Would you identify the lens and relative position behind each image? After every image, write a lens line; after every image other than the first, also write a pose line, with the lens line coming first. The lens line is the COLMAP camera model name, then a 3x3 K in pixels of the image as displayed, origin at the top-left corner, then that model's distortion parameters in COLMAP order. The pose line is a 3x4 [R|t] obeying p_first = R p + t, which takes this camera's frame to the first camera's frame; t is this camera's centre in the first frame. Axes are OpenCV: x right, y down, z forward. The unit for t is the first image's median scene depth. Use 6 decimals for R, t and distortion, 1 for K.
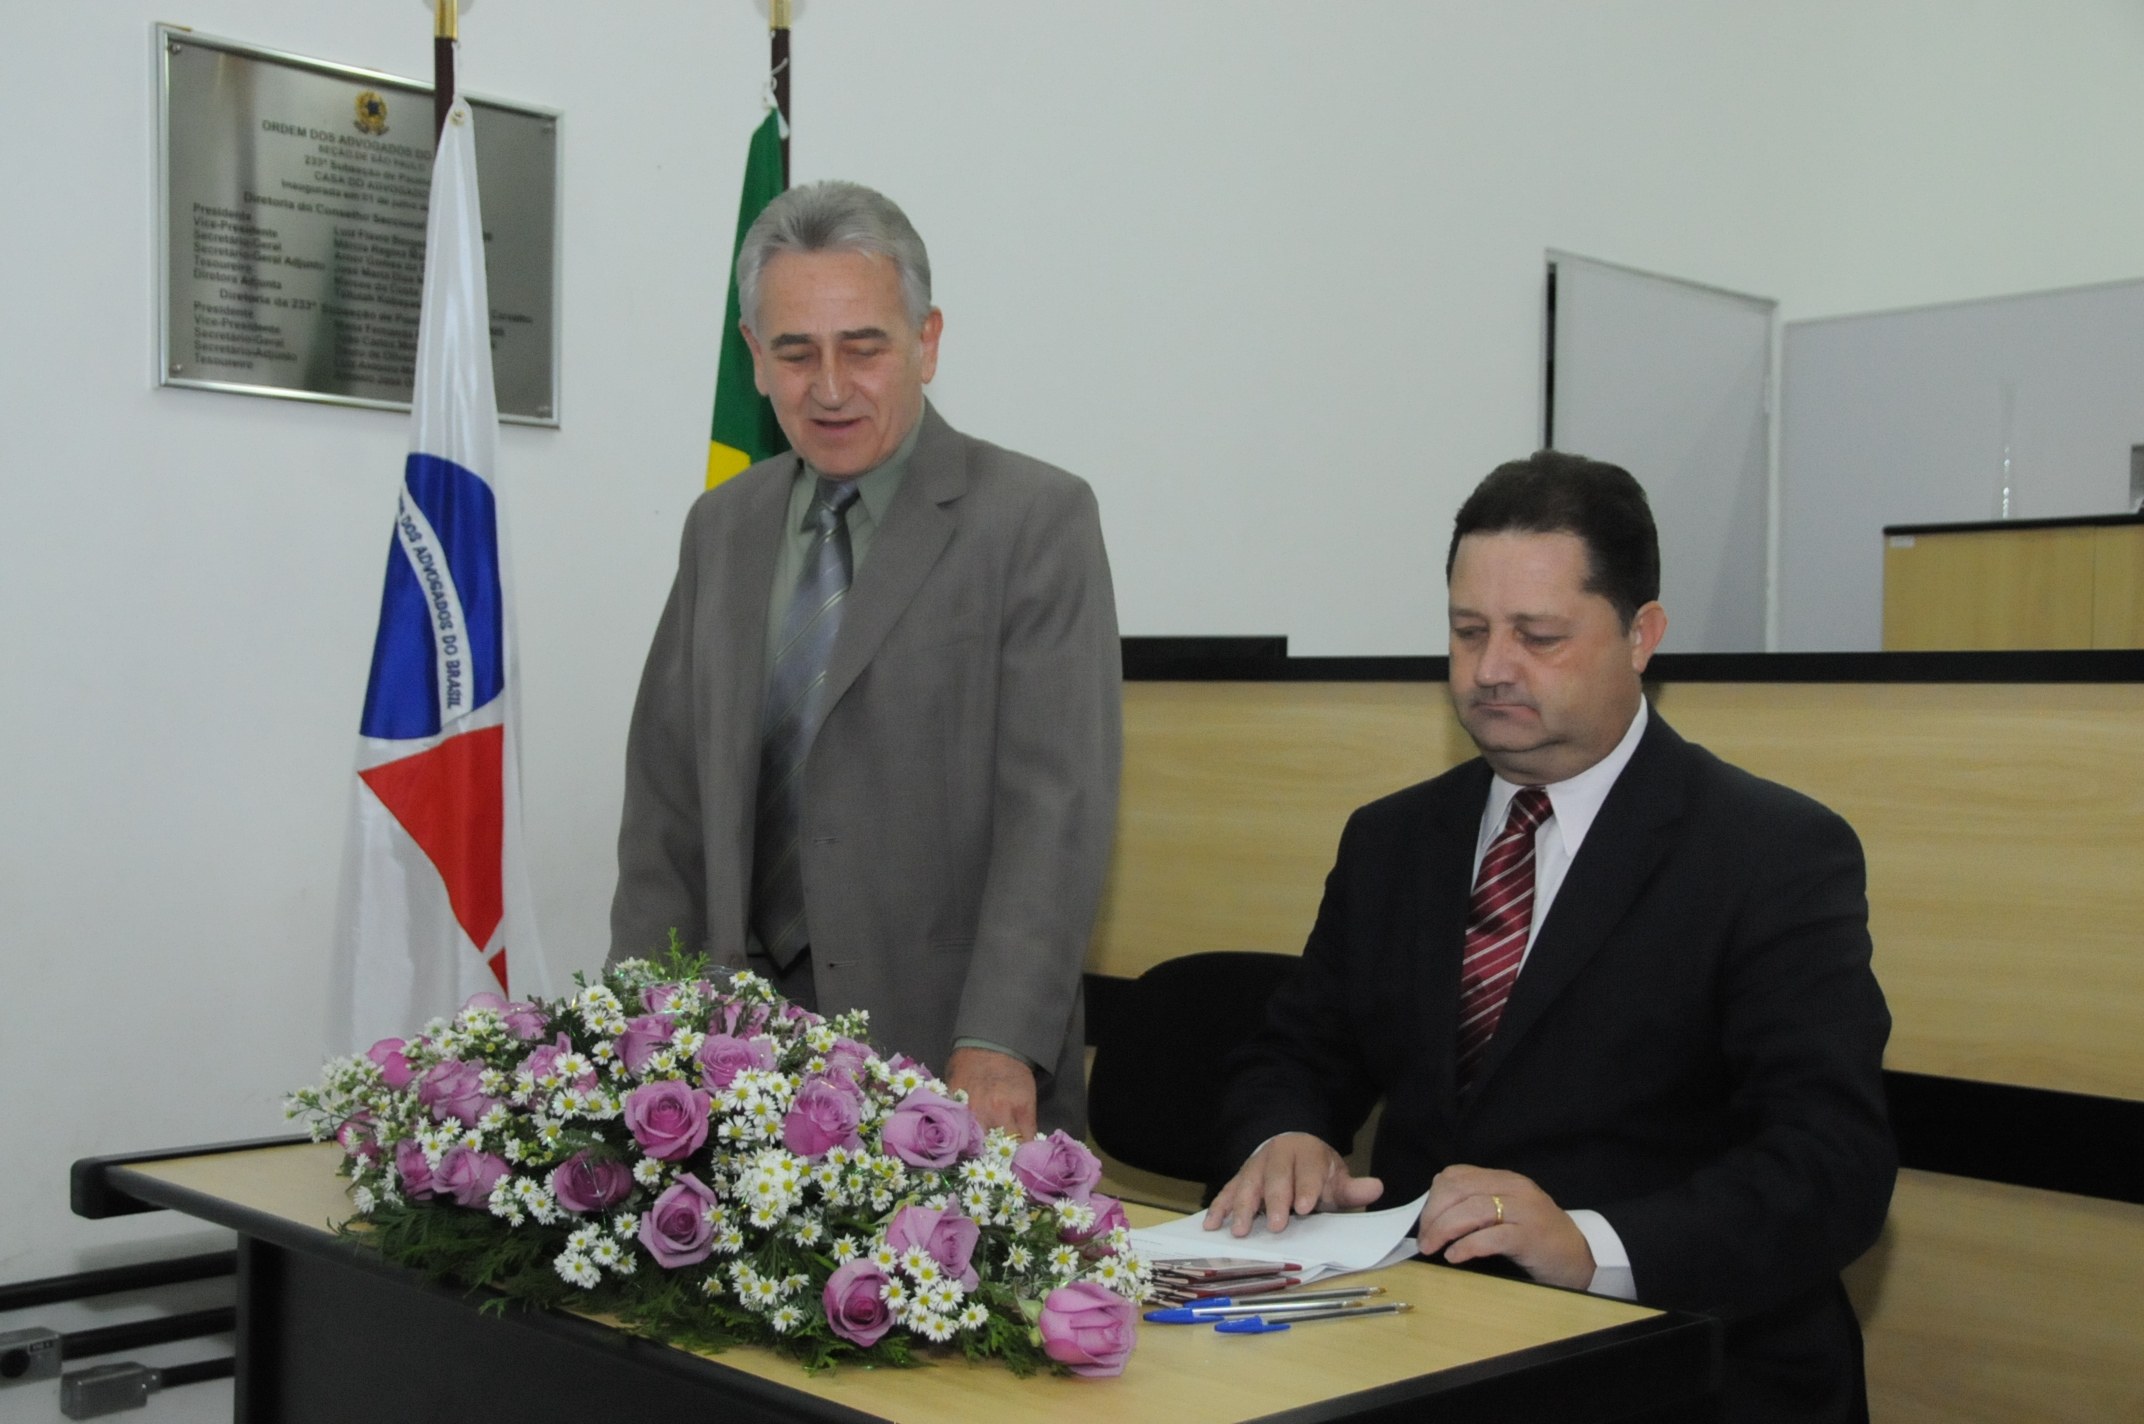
lens RADIAL K [[2582.1, 0, 1075.0], [0, 2582.1, 745.3], [0, 0, 1]] dist [-0.002152, 0.340013]
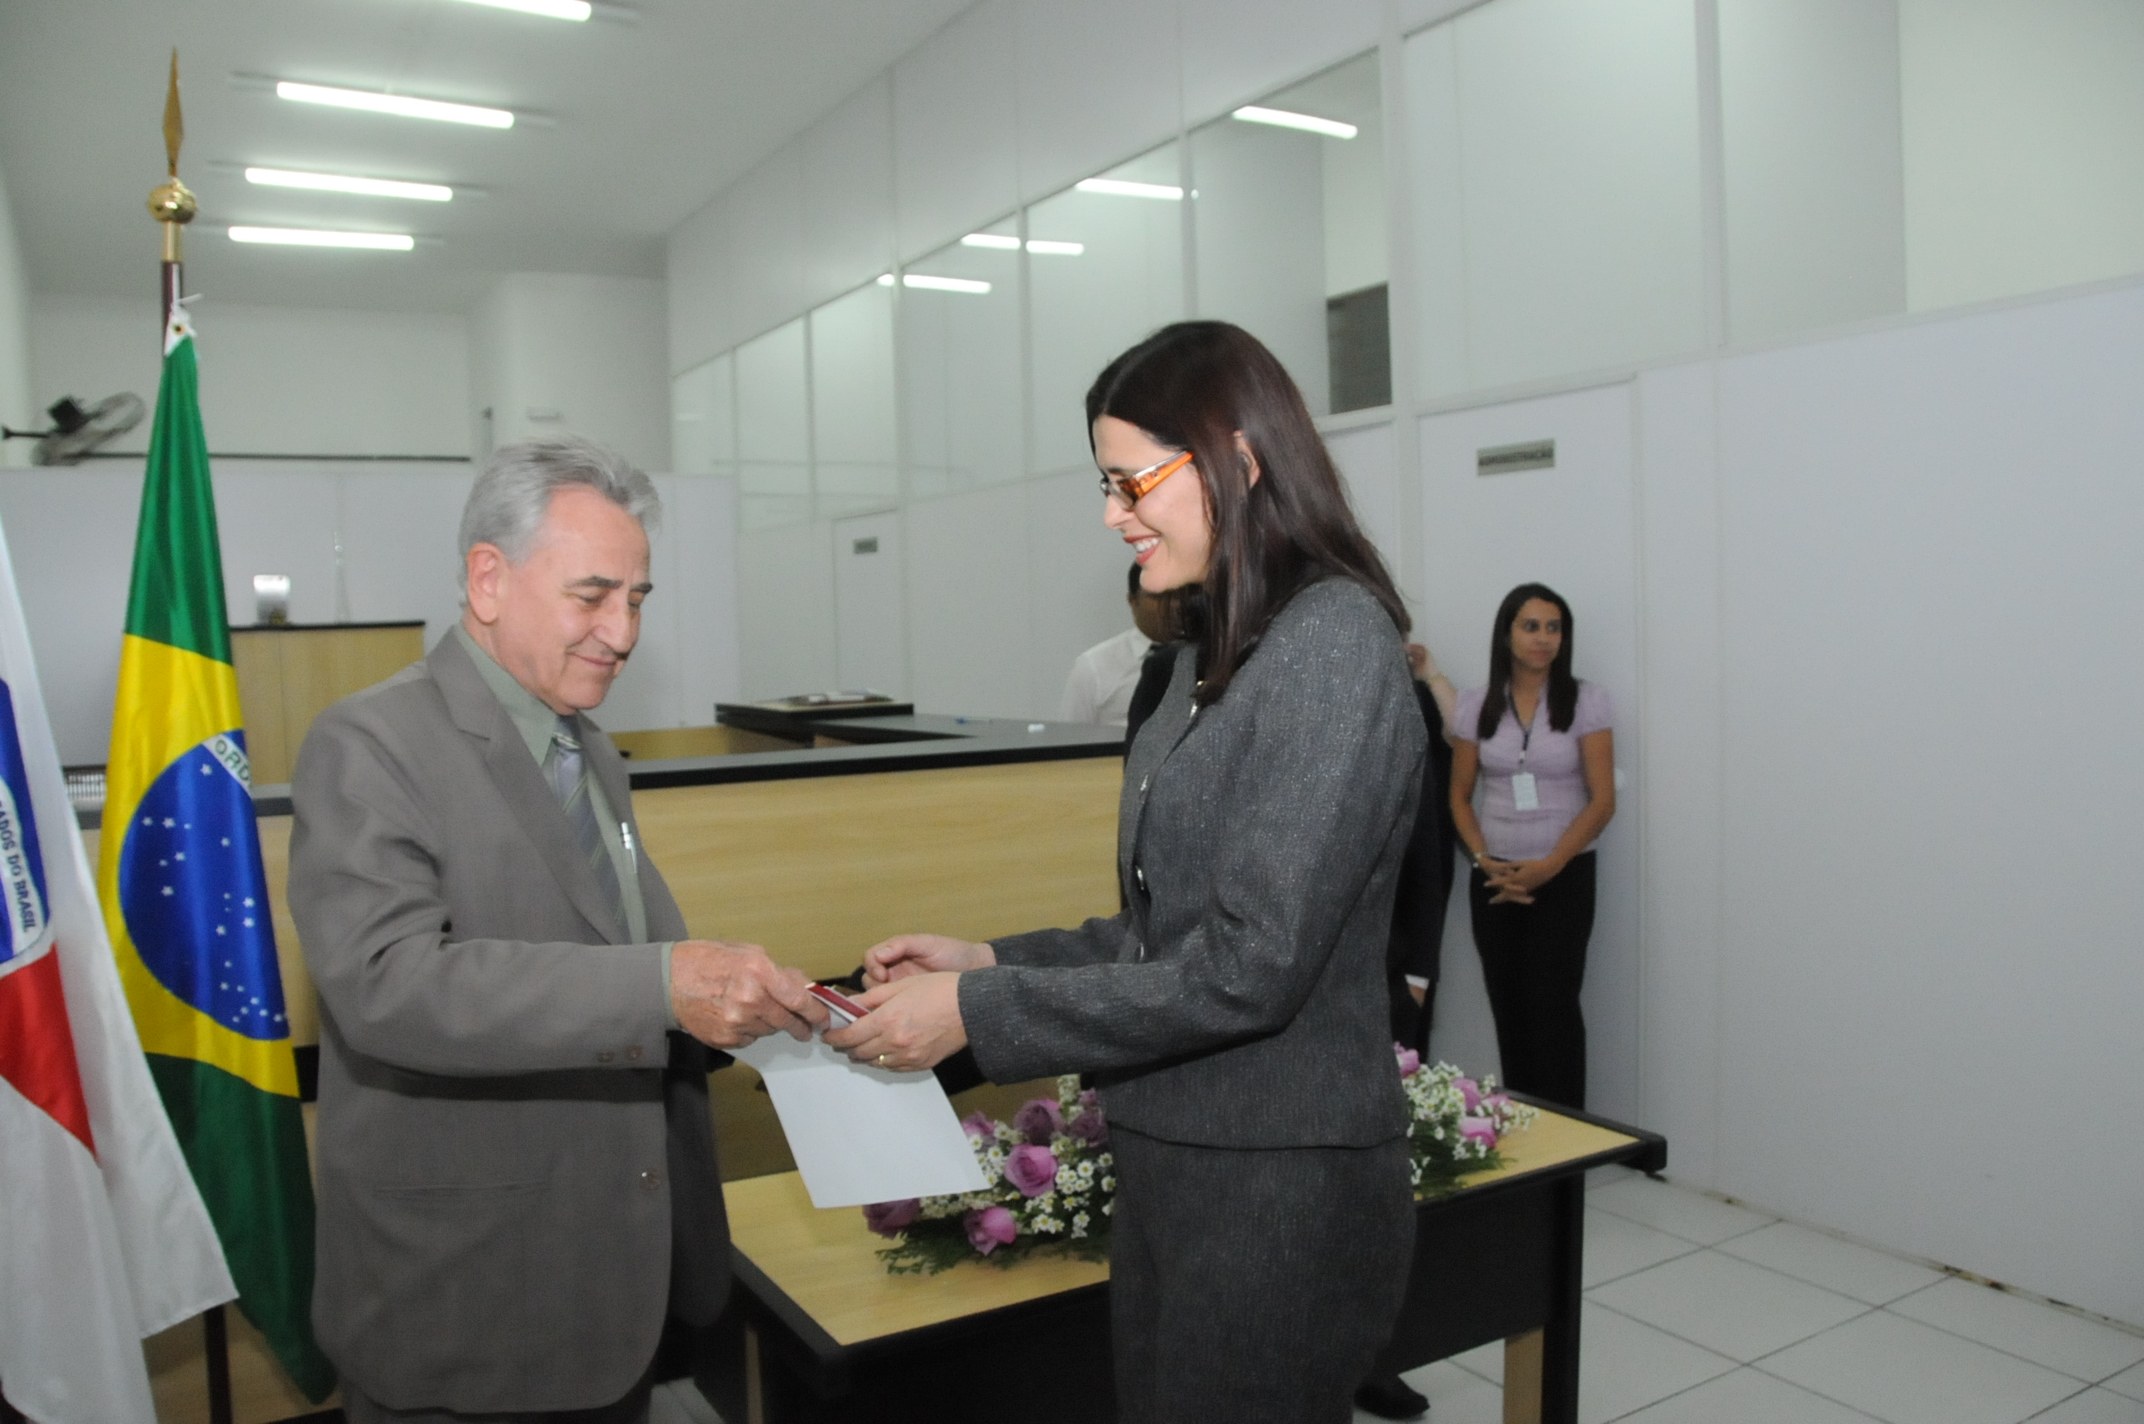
lens RADIAL K [[1650.5, 0, 1067.2], [0, 1650.5, 767.2], [0, 0, 1]] dist [-0.174270, 0.121352]
pose [[0.238069, -0.097467, 0.966345, -0.696764], [0.041430, 0.995065, 0.090157, -0.109704], [-0.970364, 0.018573, 0.240932, 0.489584]]
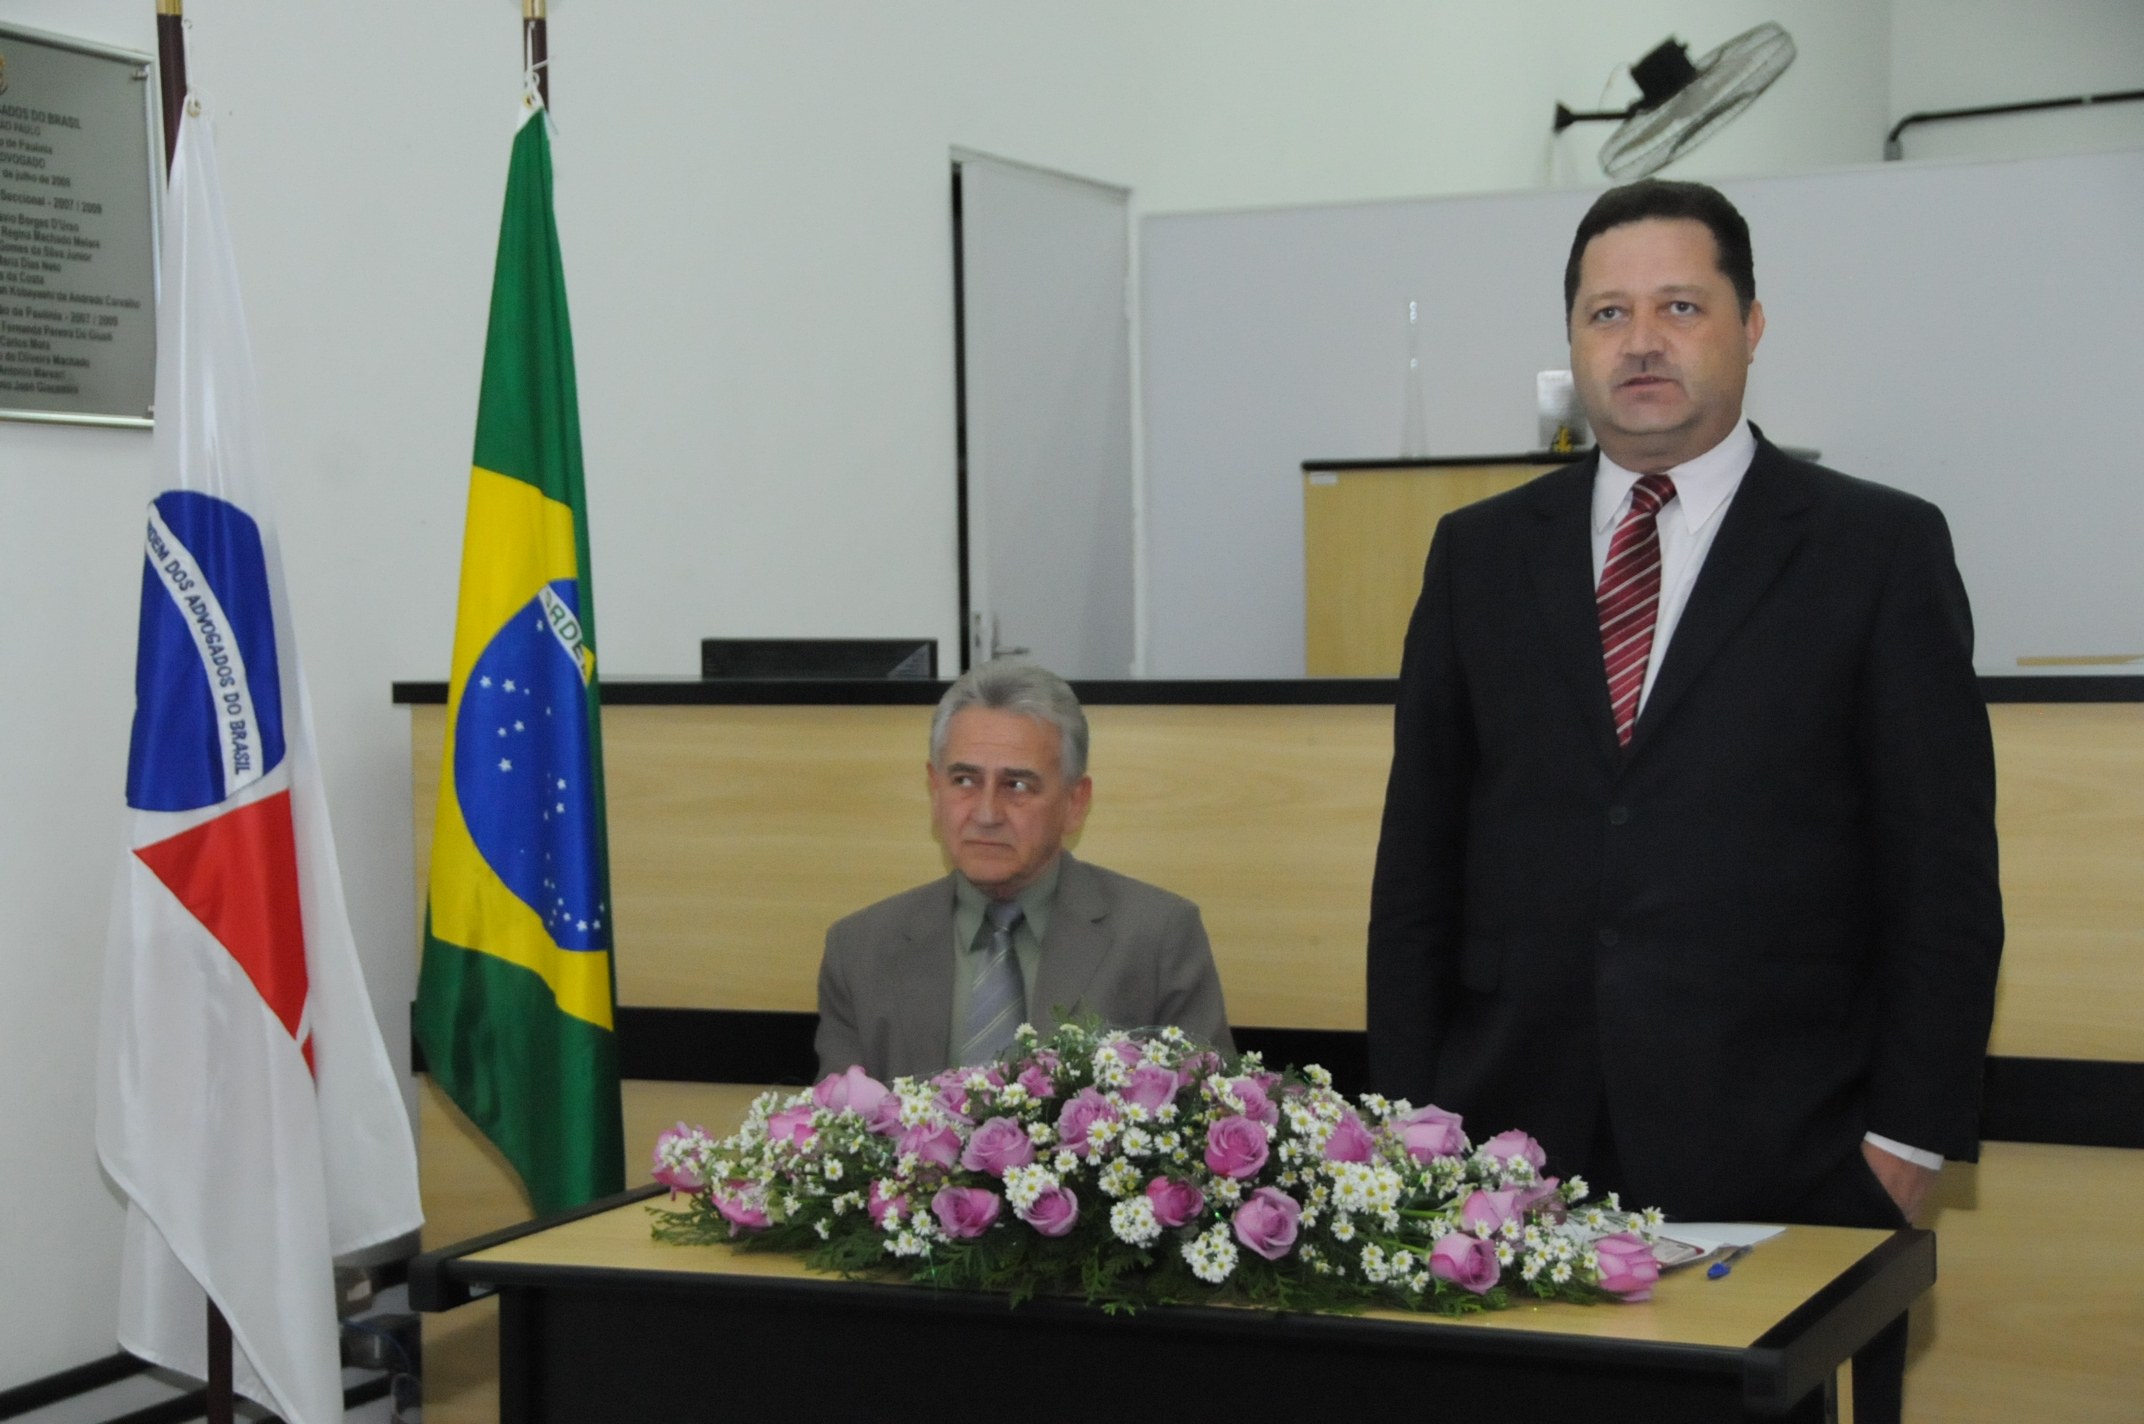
lens RADIAL K [[3850.3, 0, 1045.8], [0, 3850.3, 802.4], [0, 0, 1]] dist [0.207721, 1.052138]
pose [[0.920542, -0.052271, 0.387132, -0.508545], [0.034613, 0.998024, 0.052449, -0.065889], [-0.389108, -0.034882, 0.920531, -0.363950]]
